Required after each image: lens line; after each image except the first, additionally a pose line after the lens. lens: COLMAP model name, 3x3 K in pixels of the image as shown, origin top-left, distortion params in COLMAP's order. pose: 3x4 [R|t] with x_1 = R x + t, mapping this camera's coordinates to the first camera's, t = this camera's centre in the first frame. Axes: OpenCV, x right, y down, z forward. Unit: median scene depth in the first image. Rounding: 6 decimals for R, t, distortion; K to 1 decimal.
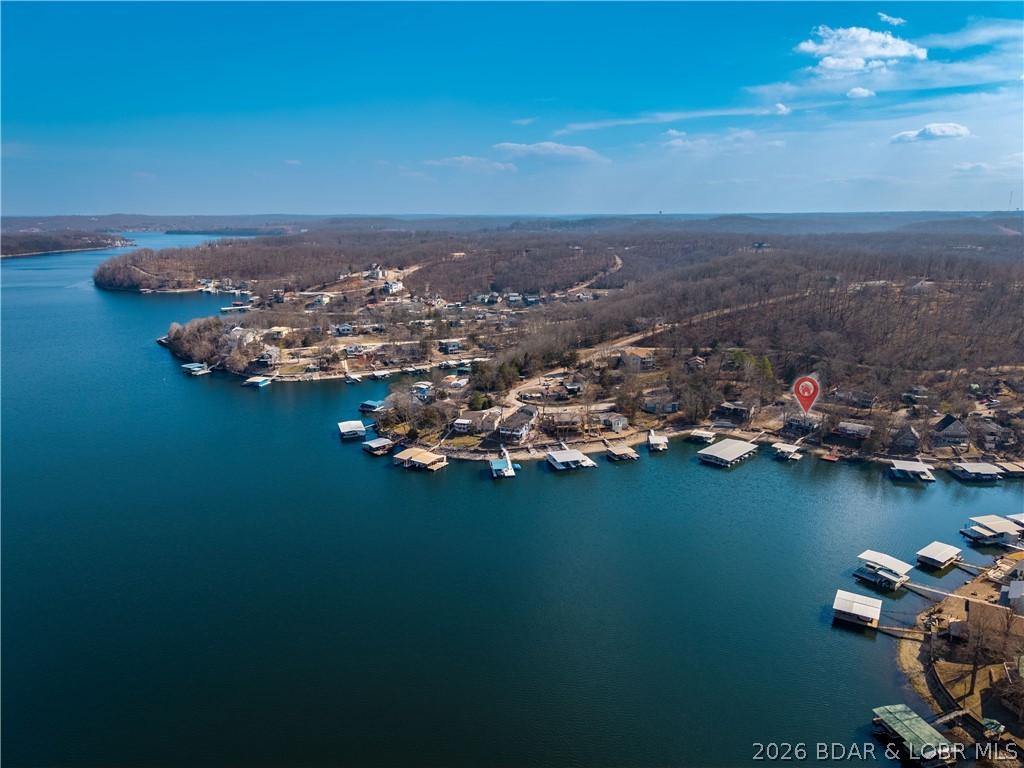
lens RADIAL K [[687.2, 0, 512.0], [0, 687.2, 384.0], [0, 0, 1]] dist [0.009201, -0.000454]
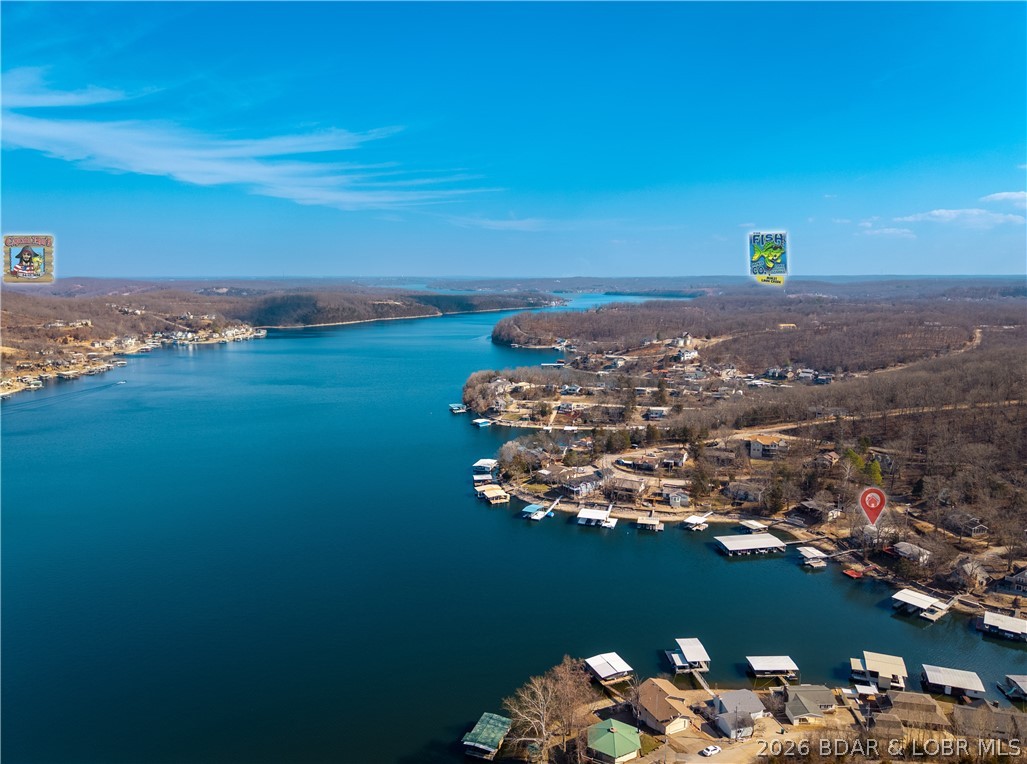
lens RADIAL K [[716.2, 0, 513.5], [0, 716.2, 382.0], [0, 0, 1]] dist [-0.063553, -0.001194]
pose [[0.782241, 0.086798, -0.616900, 0.317147], [-0.139308, 0.989542, -0.037415, -0.023342], [0.607201, 0.115207, 0.786152, -0.021711]]
